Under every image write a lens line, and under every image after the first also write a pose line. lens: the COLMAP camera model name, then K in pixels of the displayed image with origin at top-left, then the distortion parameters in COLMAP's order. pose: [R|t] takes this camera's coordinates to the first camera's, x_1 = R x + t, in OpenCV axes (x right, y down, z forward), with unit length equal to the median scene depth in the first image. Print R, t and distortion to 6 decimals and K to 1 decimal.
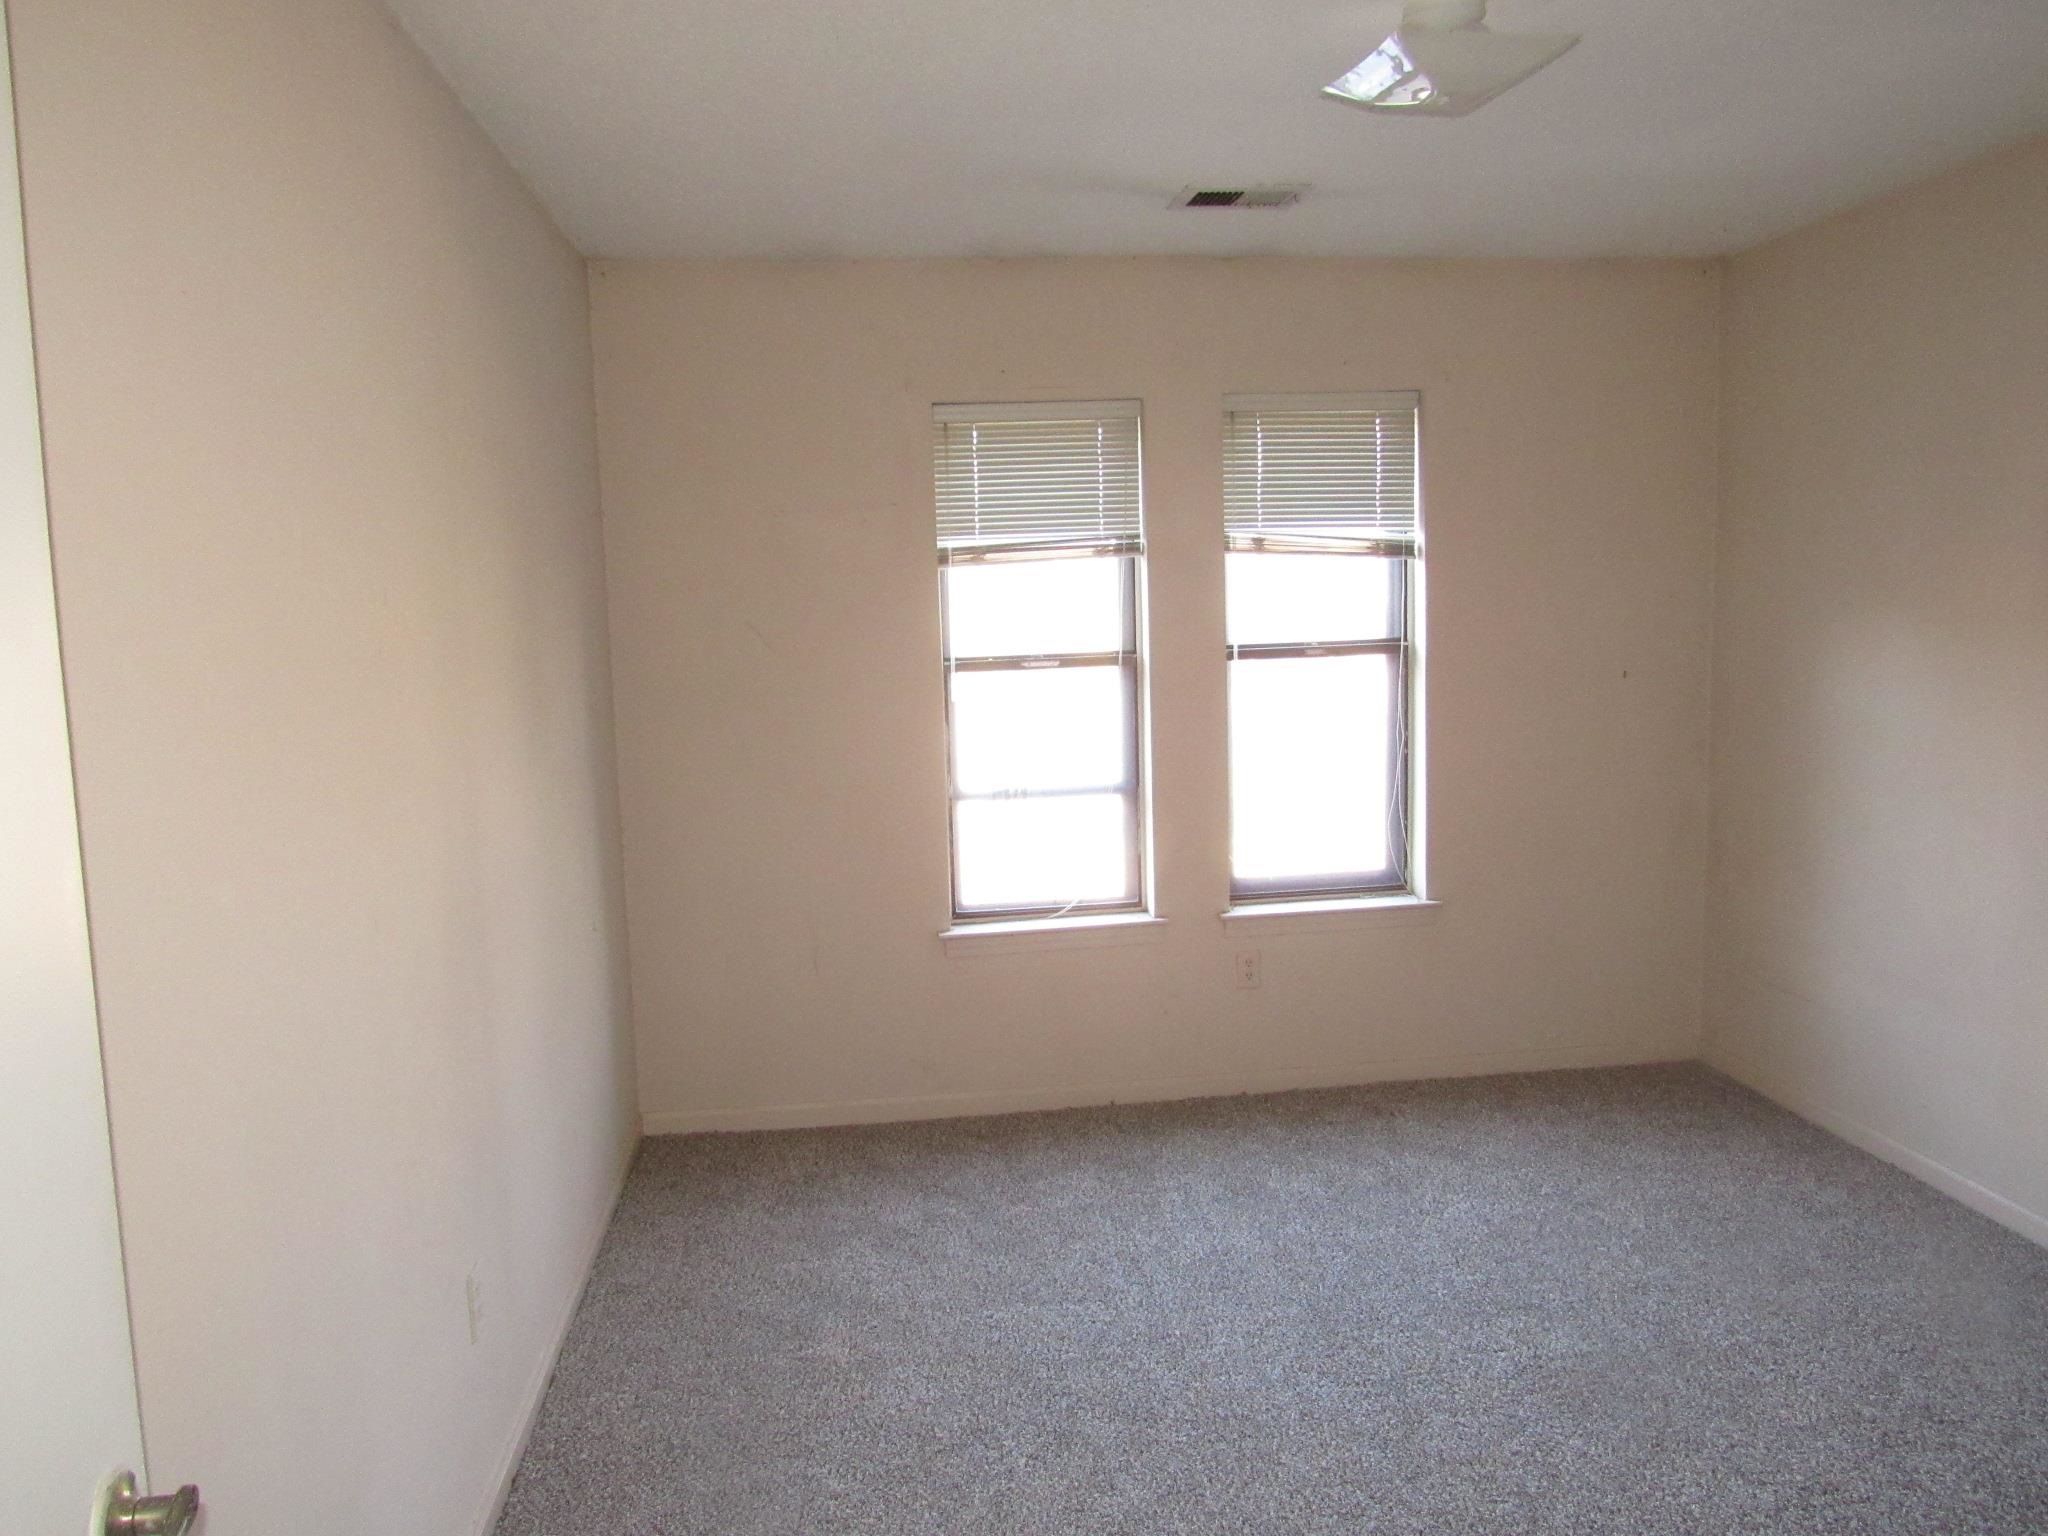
lens RADIAL K [[1485.0, 0, 1024.0], [0, 1485.0, 768.0], [0, 0, 1]] dist [-0.013050, 0.001124]
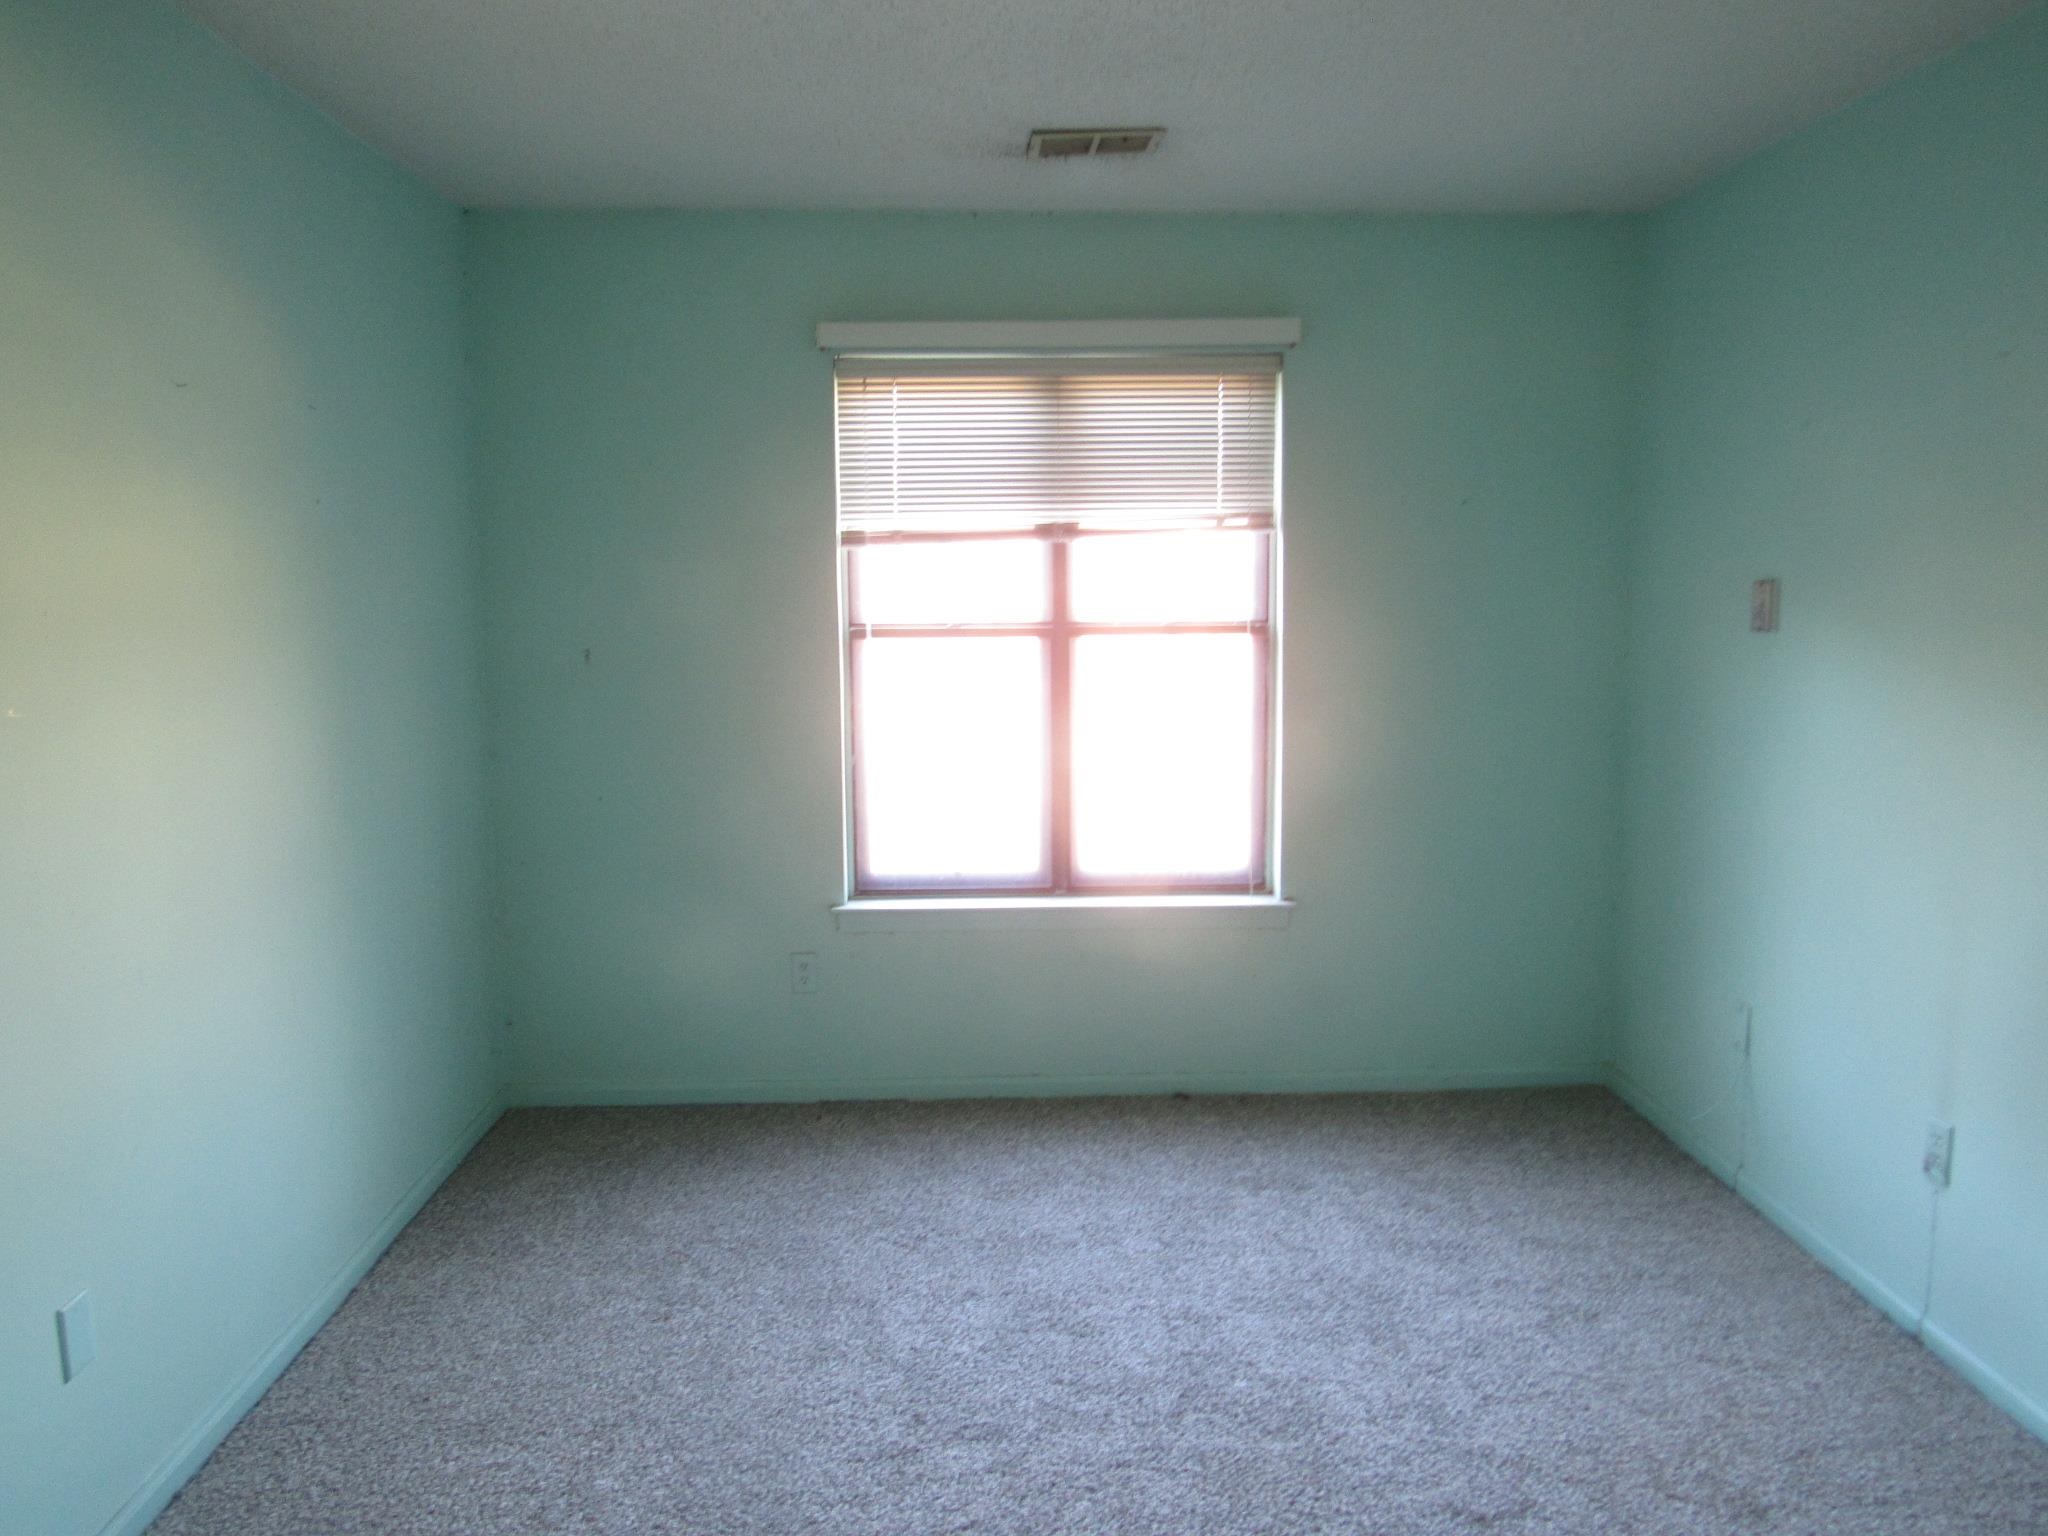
lens RADIAL K [[1531.8, 0, 1022.8], [0, 1531.8, 731.5], [0, 0, 1]] dist [0.004860, 0.001661]
pose [[0.995450, 0.038215, -0.087284, 0.164523], [-0.038415, 0.999262, -0.000606, -0.009166], [0.087197, 0.003957, 0.996183, 0.025280]]
